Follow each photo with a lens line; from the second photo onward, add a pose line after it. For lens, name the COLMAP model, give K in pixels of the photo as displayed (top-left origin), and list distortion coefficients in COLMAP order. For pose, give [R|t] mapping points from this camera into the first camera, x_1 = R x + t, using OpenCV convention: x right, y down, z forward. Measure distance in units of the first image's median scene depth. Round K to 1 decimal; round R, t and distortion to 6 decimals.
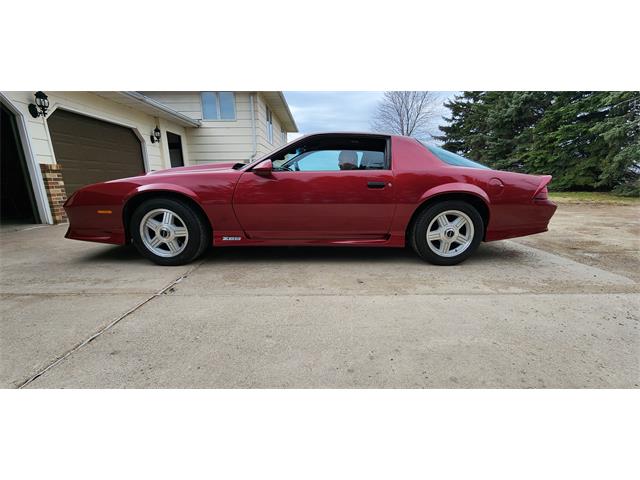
lens RADIAL K [[278.2, 0, 324.8], [0, 278.2, 229.3], [0, 0, 1]] dist [-0.000153, -0.000120]
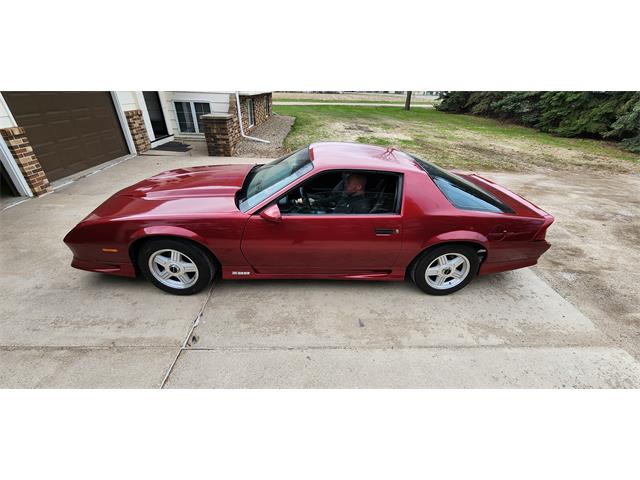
lens RADIAL K [[284.8, 0, 328.6], [0, 284.8, 237.6], [0, 0, 1]] dist [-0.001279, -0.000351]
pose [[0.998254, 0.027409, 0.052332, -0.065549], [-0.042624, 0.947532, 0.316806, -0.432255], [-0.040903, -0.318484, 0.947045, 0.023547]]
